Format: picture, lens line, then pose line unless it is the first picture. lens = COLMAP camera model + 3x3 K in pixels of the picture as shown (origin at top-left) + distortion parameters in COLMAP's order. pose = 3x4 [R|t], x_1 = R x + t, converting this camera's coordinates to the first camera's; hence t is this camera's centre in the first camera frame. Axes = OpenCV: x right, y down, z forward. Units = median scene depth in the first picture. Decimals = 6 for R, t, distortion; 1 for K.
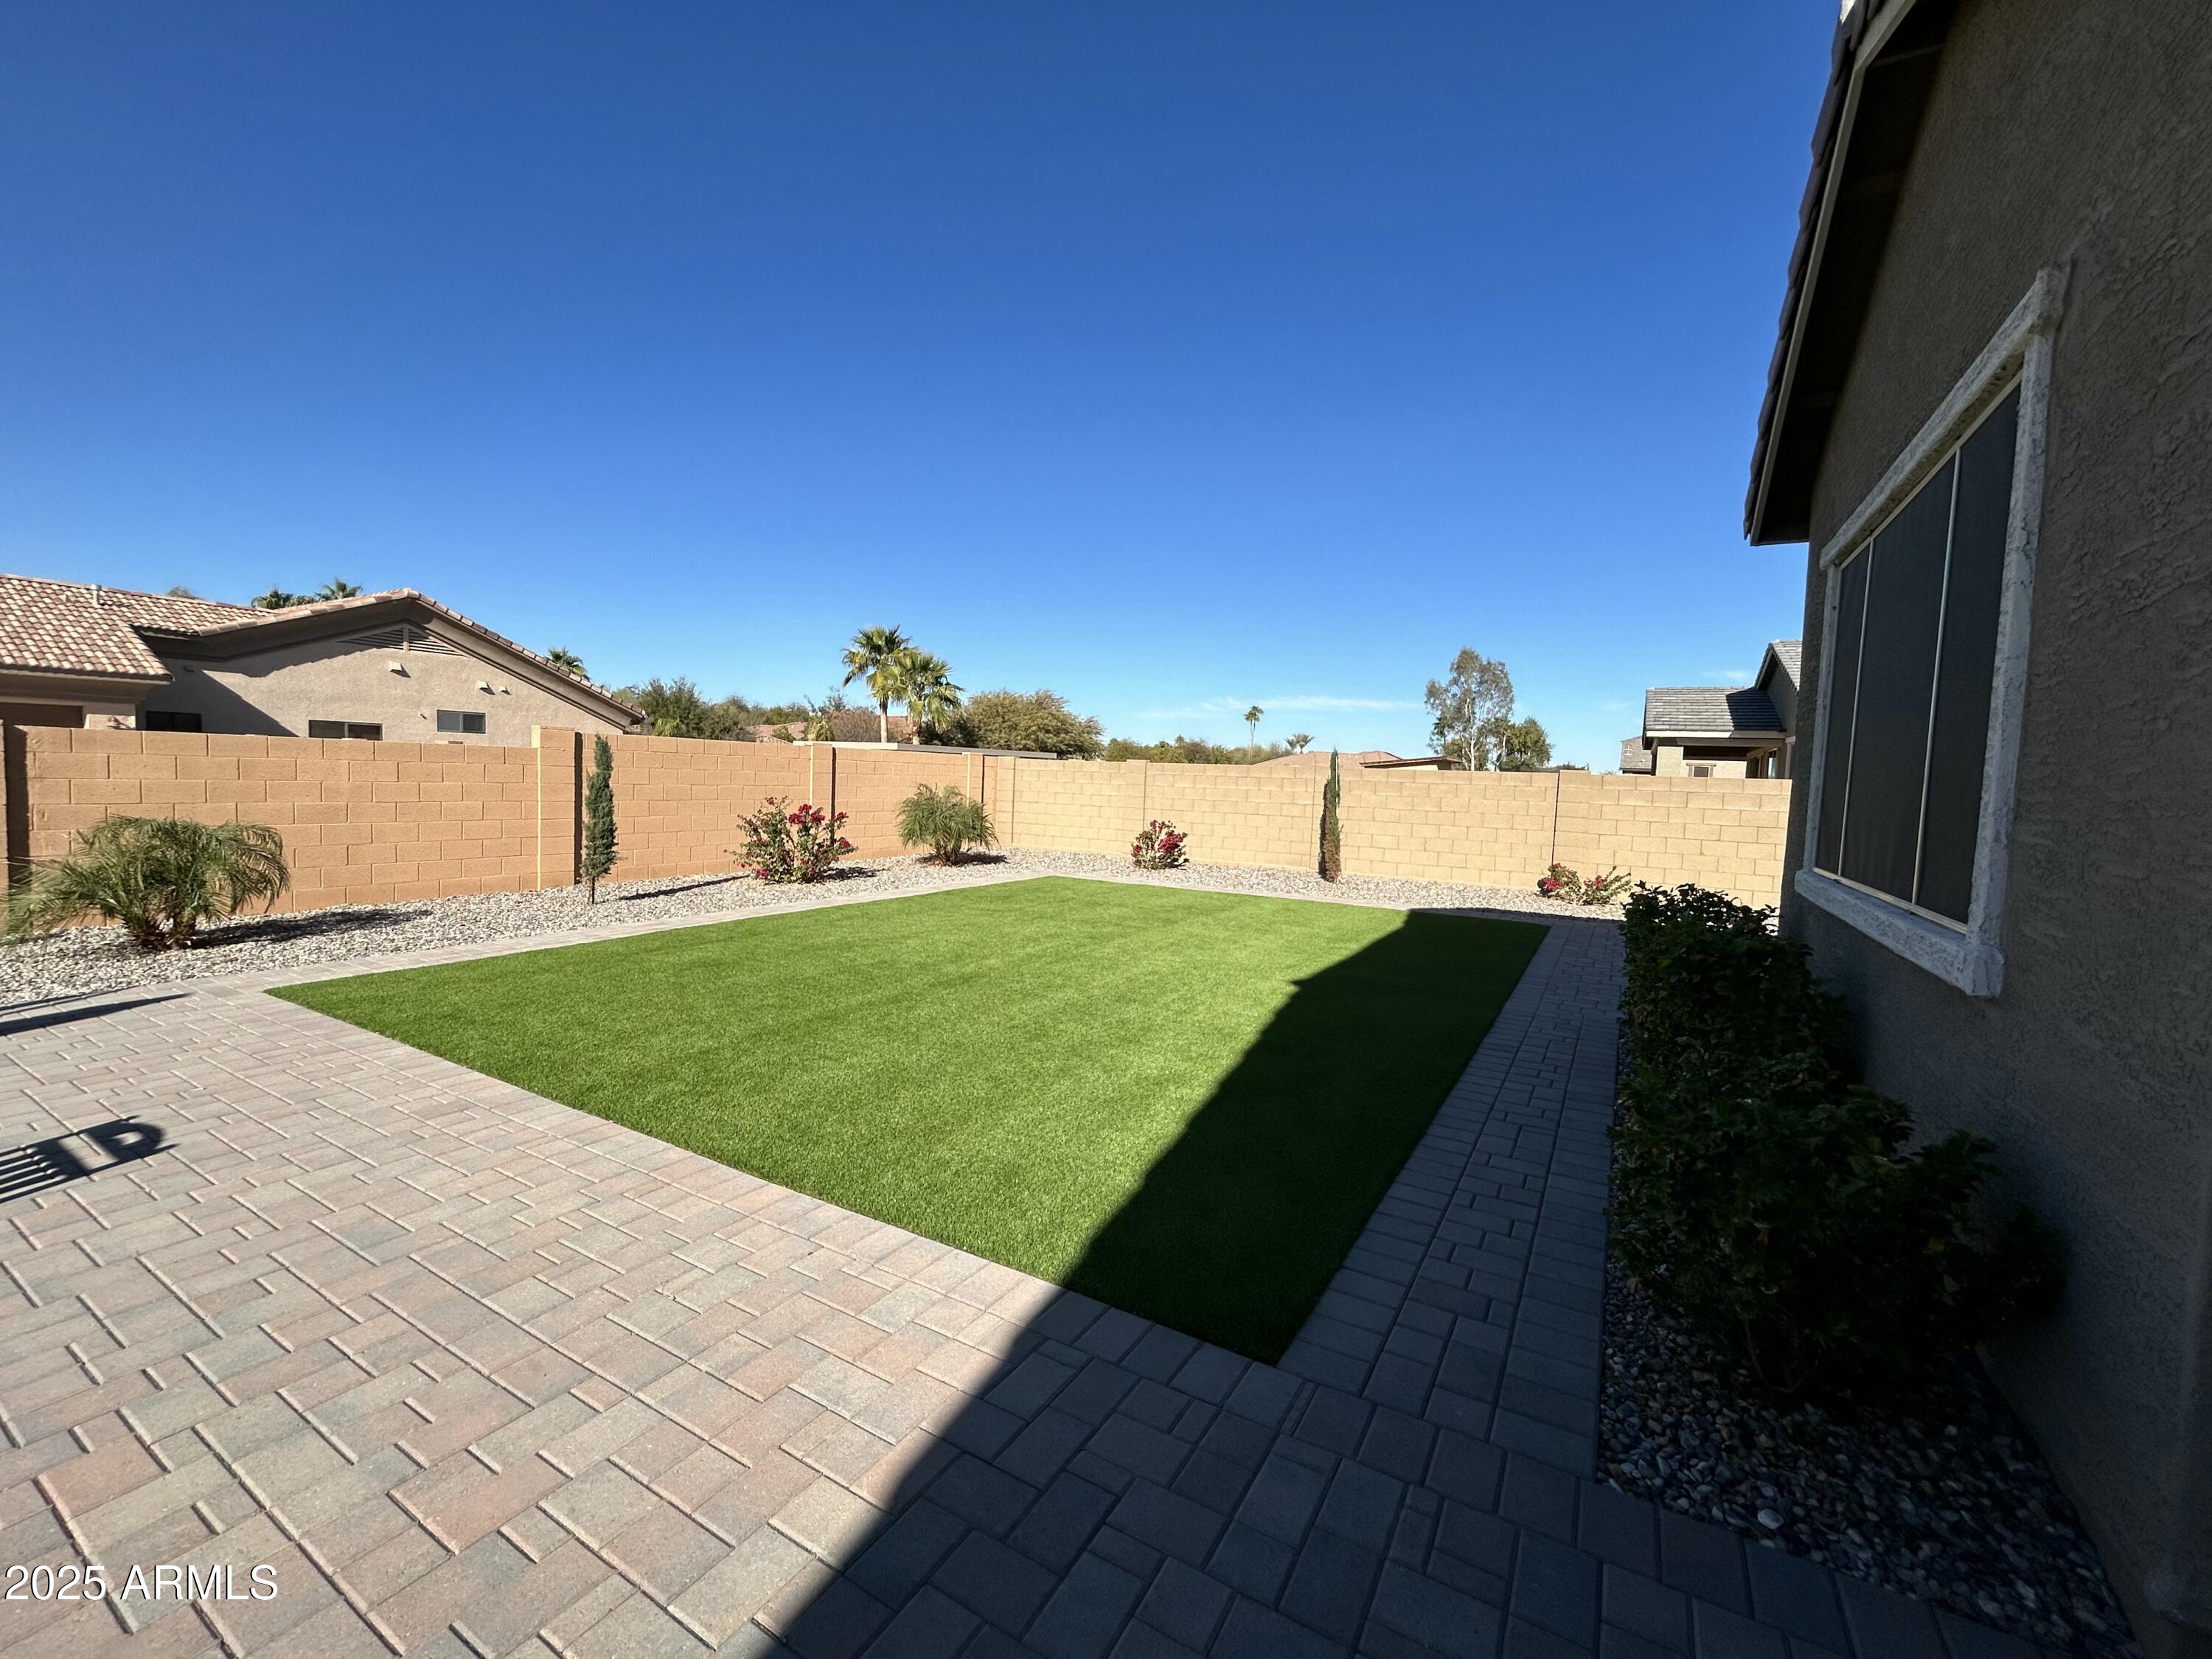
lens RADIAL K [[903.9, 0, 1105.6], [0, 903.9, 830.4], [0, 0, 1]] dist [-0.001094, -0.000559]
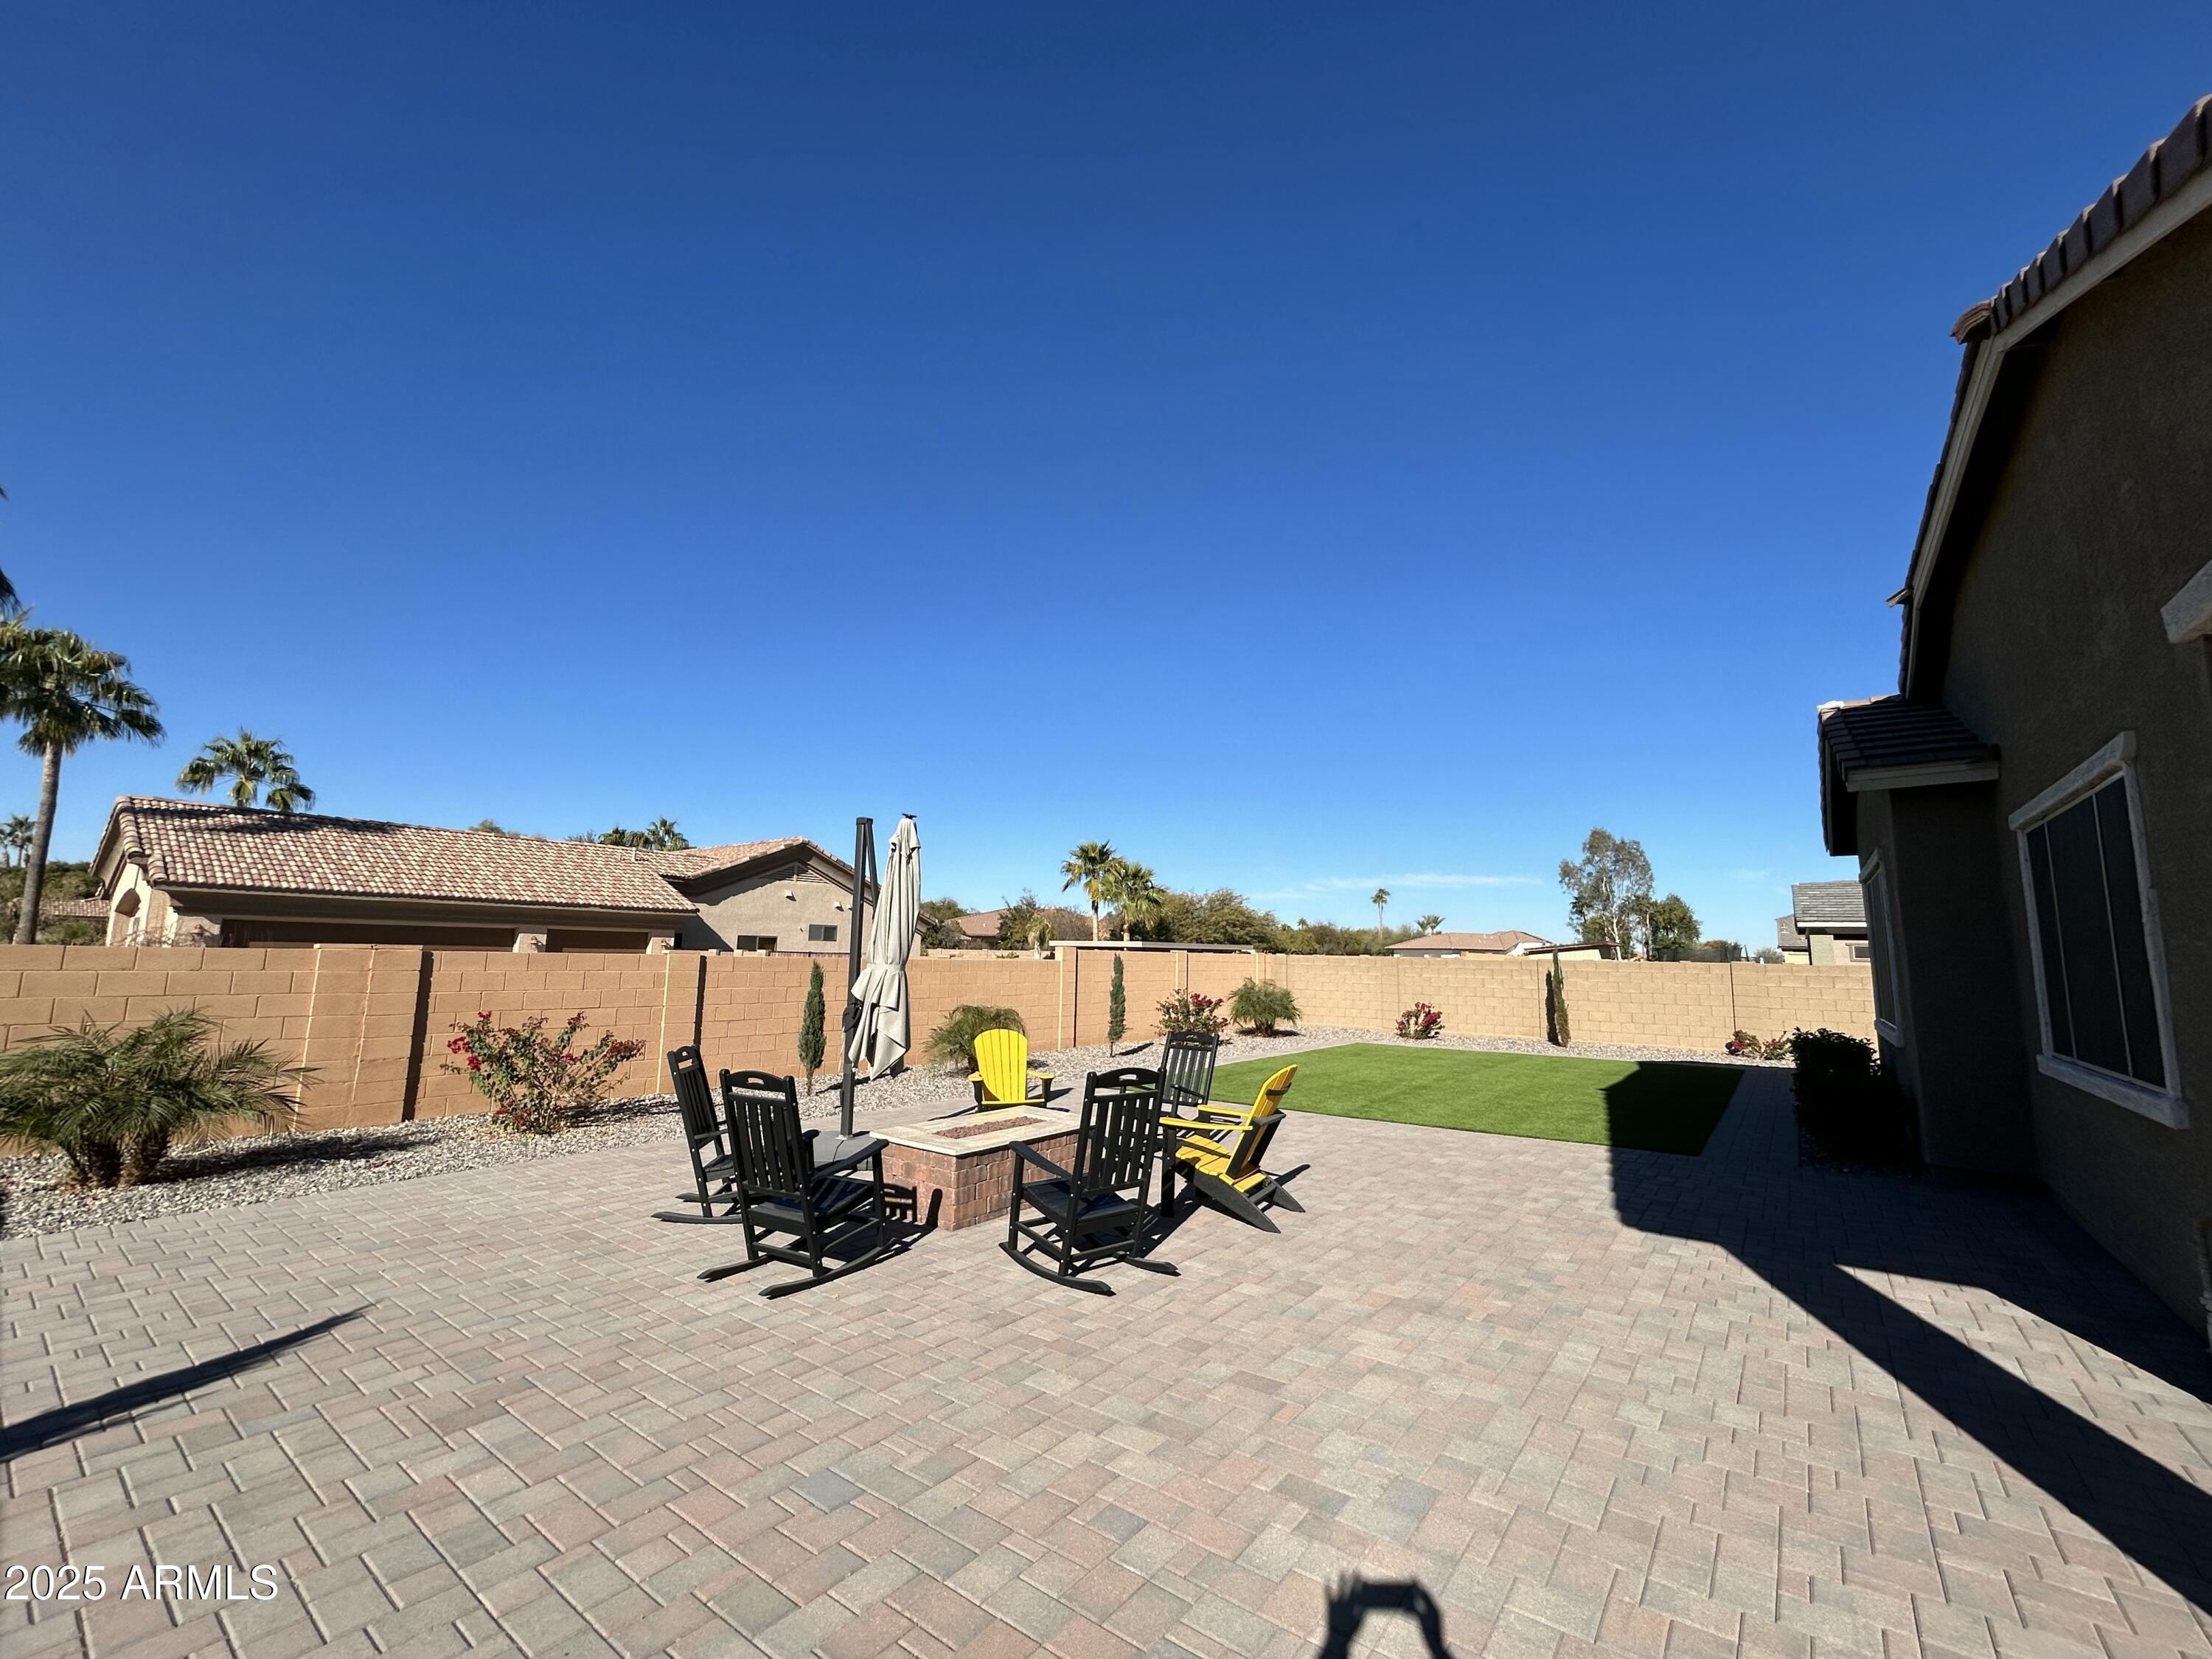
lens RADIAL K [[900.1, 0, 1113.5], [0, 900.1, 833.8], [0, 0, 1]] dist [0.002306, 0.000364]
pose [[0.993121, -0.033061, -0.112327, -0.145130], [0.010093, 0.979912, -0.199174, 0.003533], [0.116655, 0.196670, 0.973505, -0.259723]]
